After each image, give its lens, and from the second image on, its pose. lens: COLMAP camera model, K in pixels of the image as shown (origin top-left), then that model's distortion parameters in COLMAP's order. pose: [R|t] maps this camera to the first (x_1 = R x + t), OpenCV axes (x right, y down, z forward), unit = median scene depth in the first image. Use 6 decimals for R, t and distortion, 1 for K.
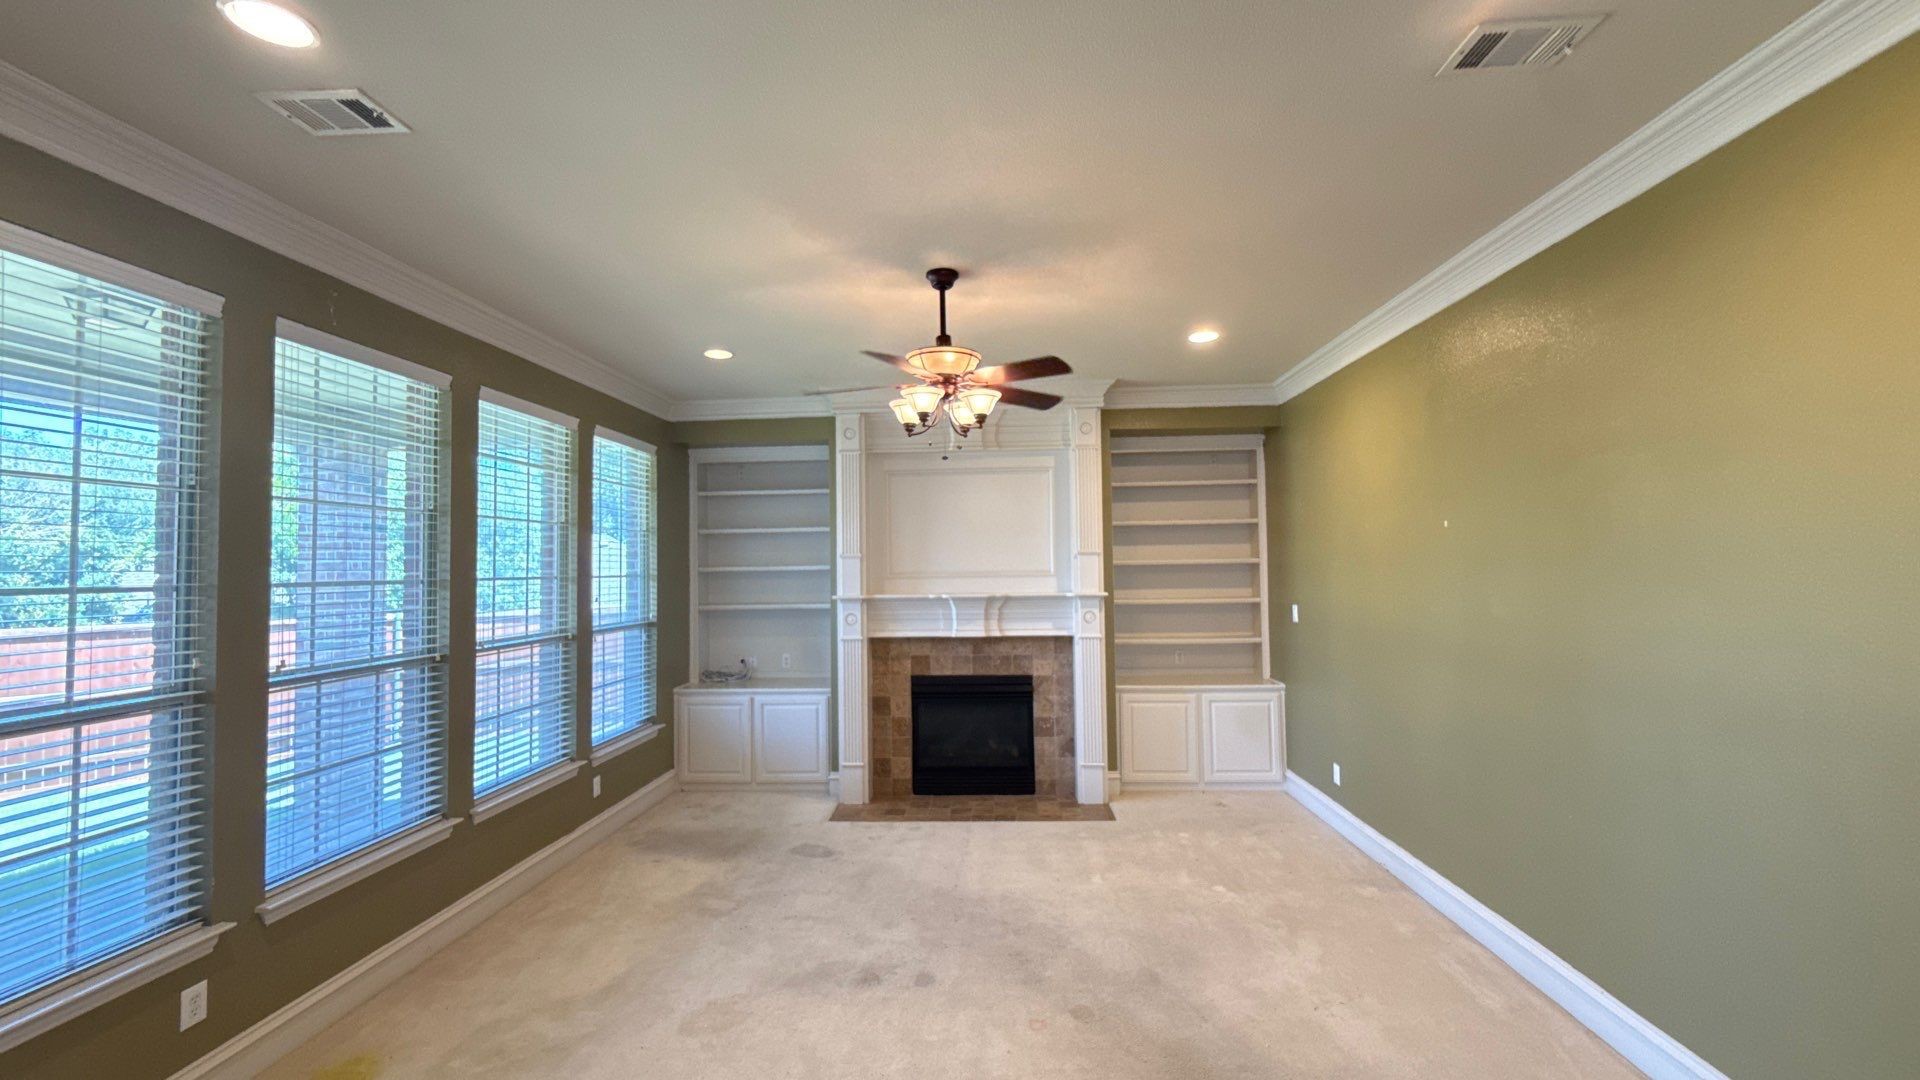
lens RADIAL K [[768.8, 0, 961.5], [0, 768.8, 539.8], [0, 0, 1]] dist [0.000117, 0.000163]
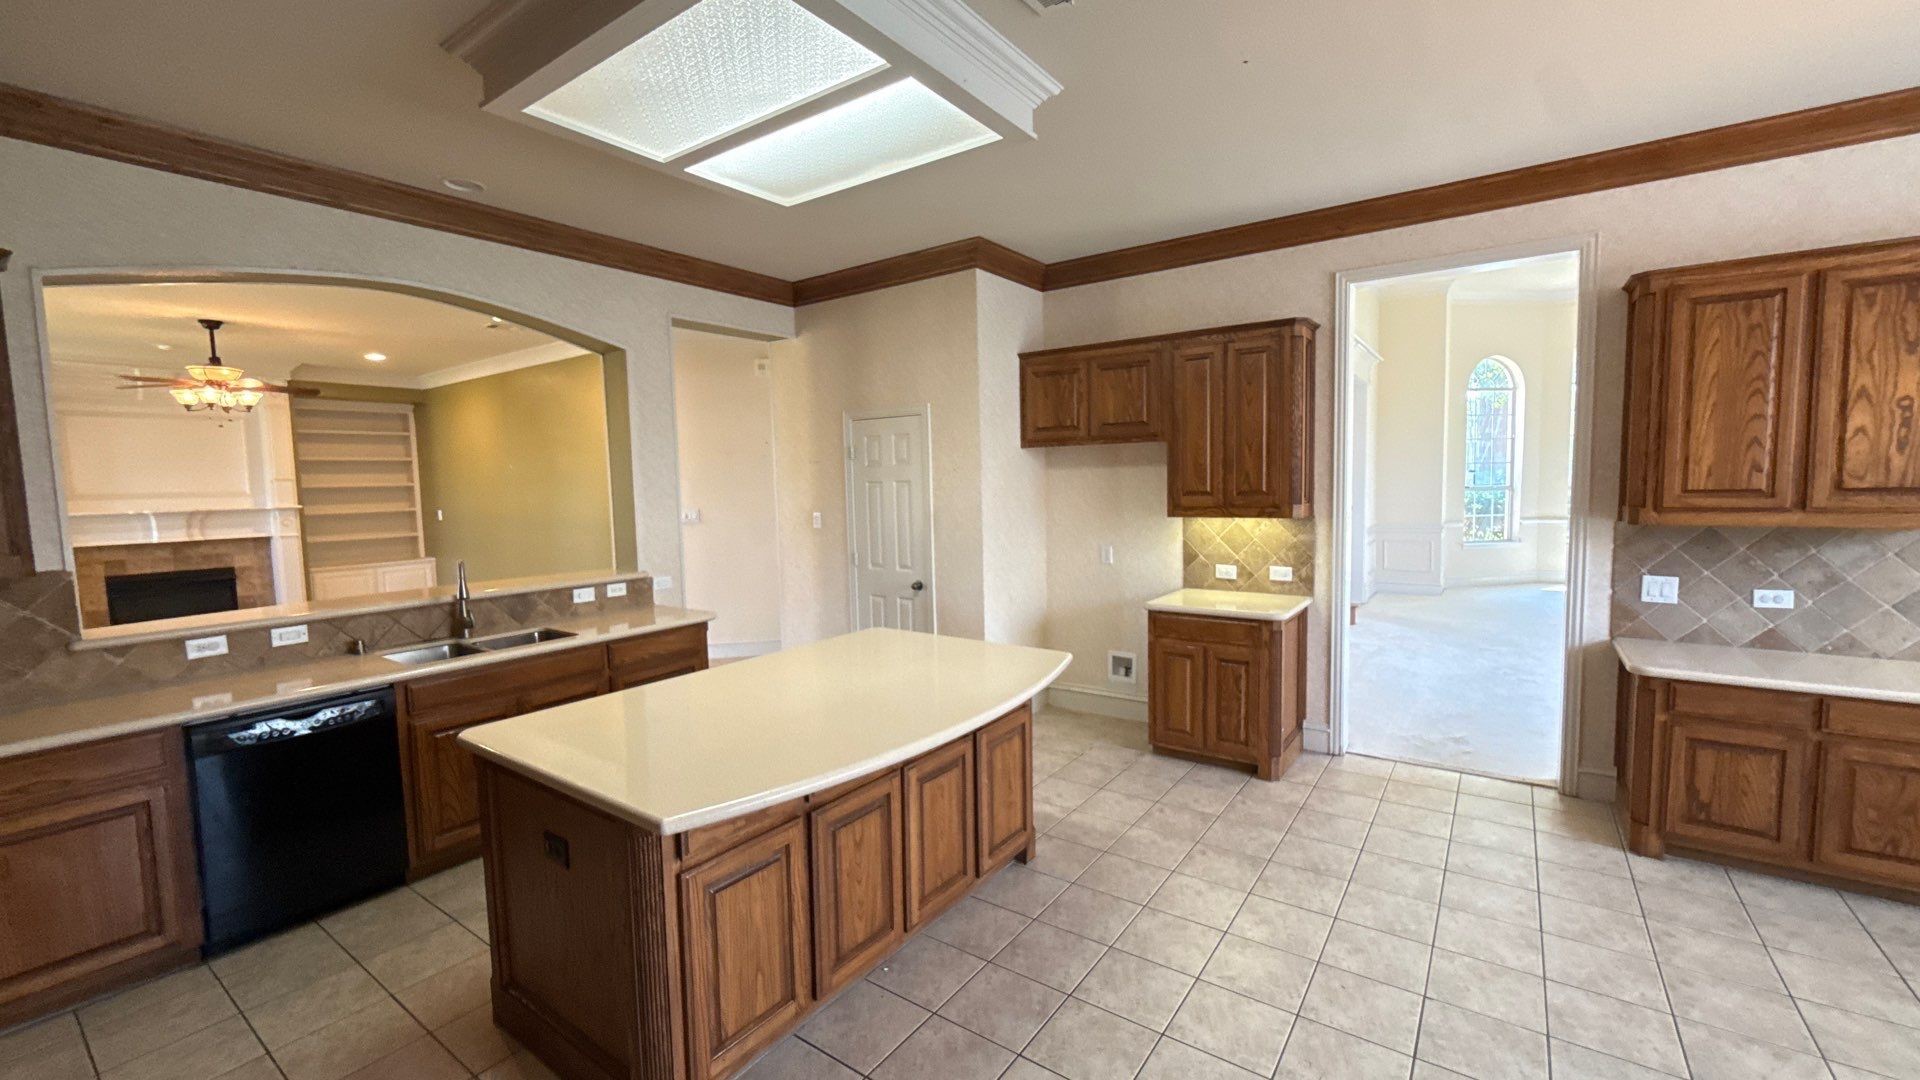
lens RADIAL K [[768.8, 0, 961.5], [0, 768.8, 539.8], [0, 0, 1]] dist [0.000117, 0.000163]
pose [[0.535348, -0.063285, 0.842257, -0.376425], [-0.017472, 0.996146, 0.085952, -0.016517], [-0.844451, -0.060730, 0.532179, -0.863725]]
